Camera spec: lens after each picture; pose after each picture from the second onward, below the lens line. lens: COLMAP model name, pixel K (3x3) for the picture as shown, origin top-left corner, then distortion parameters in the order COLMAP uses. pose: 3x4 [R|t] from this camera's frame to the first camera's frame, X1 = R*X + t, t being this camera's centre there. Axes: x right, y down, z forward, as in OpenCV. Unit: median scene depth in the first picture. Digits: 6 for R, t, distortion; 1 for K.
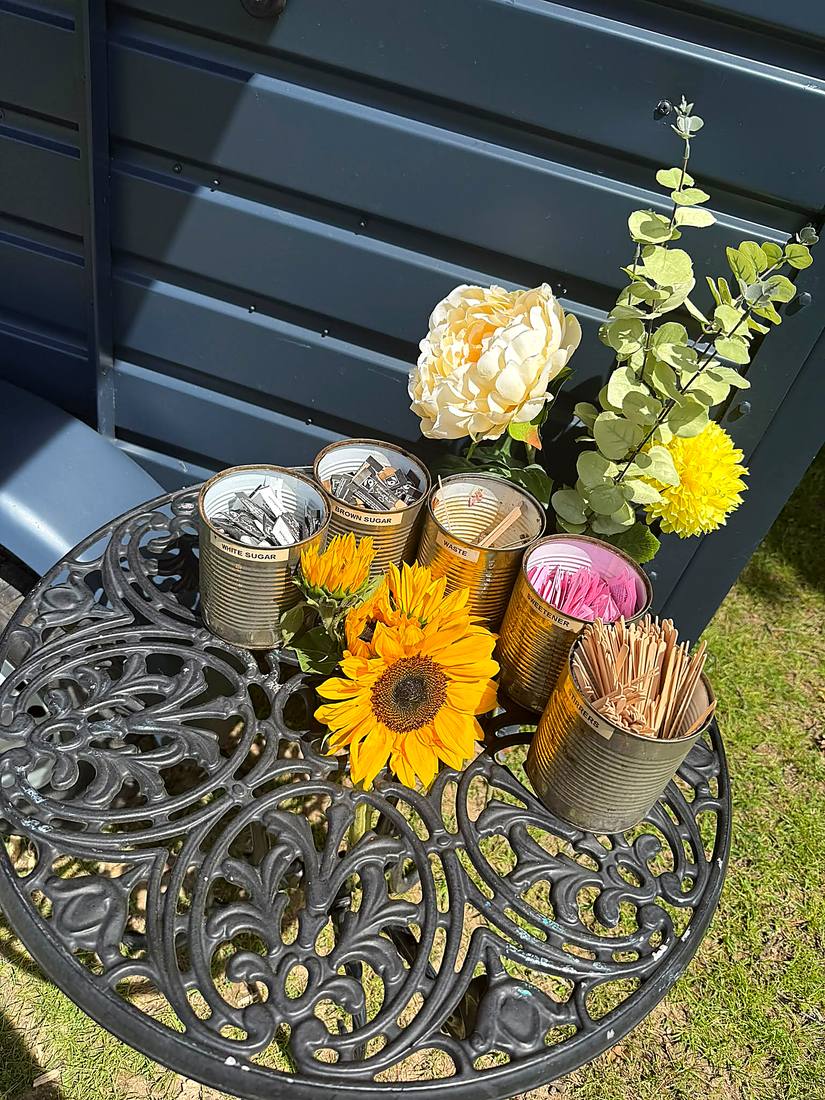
lens RADIAL K [[772.4, 0, 406.3], [0, 772.4, 550.3], [0, 0, 1]] dist [0.097866, -0.143070]
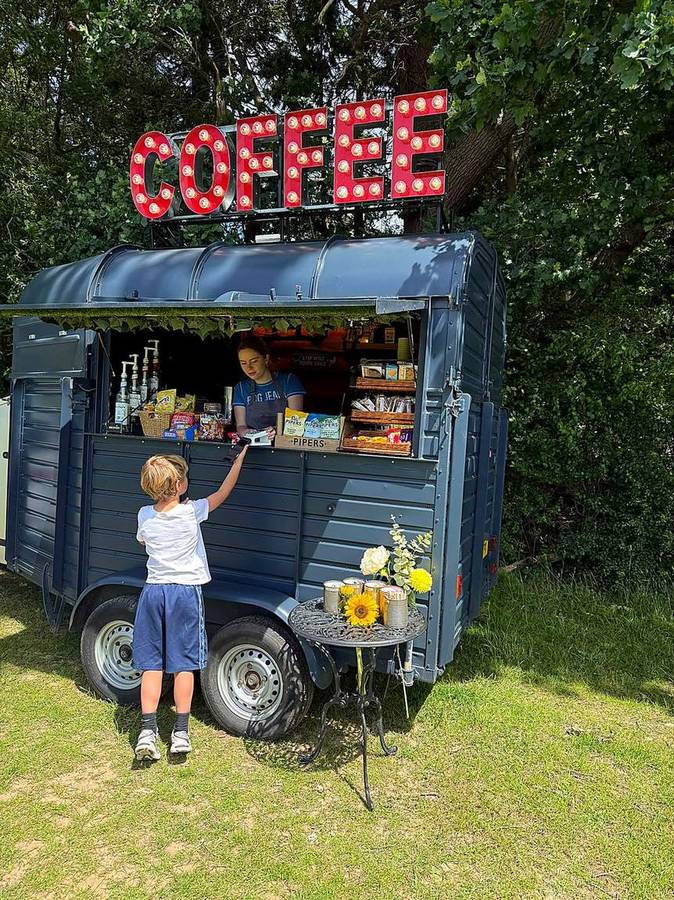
lens RADIAL K [[632.0, 0, 332.0], [0, 632.0, 450.3], [0, 0, 1]] dist [0.097866, -0.143070]
pose [[0.981998, -0.142017, -0.124543, 0.491613], [0.037301, 0.792153, -0.609181, 1.887298], [0.185171, 0.593569, 0.783190, -3.065713]]
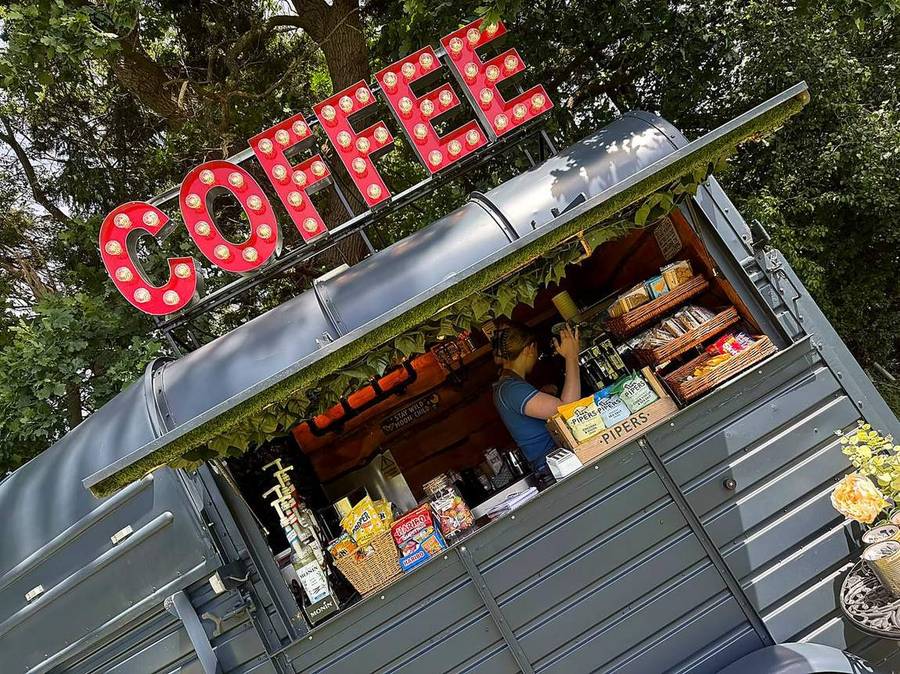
lens RADIAL K [[632.0, 0, 456.1], [0, 632.0, 343.2], [0, 0, 1]] dist [0.097866, -0.143070]
pose [[0.719304, -0.589928, 0.366861, -1.990855], [0.650283, 0.385985, -0.654329, 0.226845], [0.244404, 0.709225, 0.661261, -2.006464]]
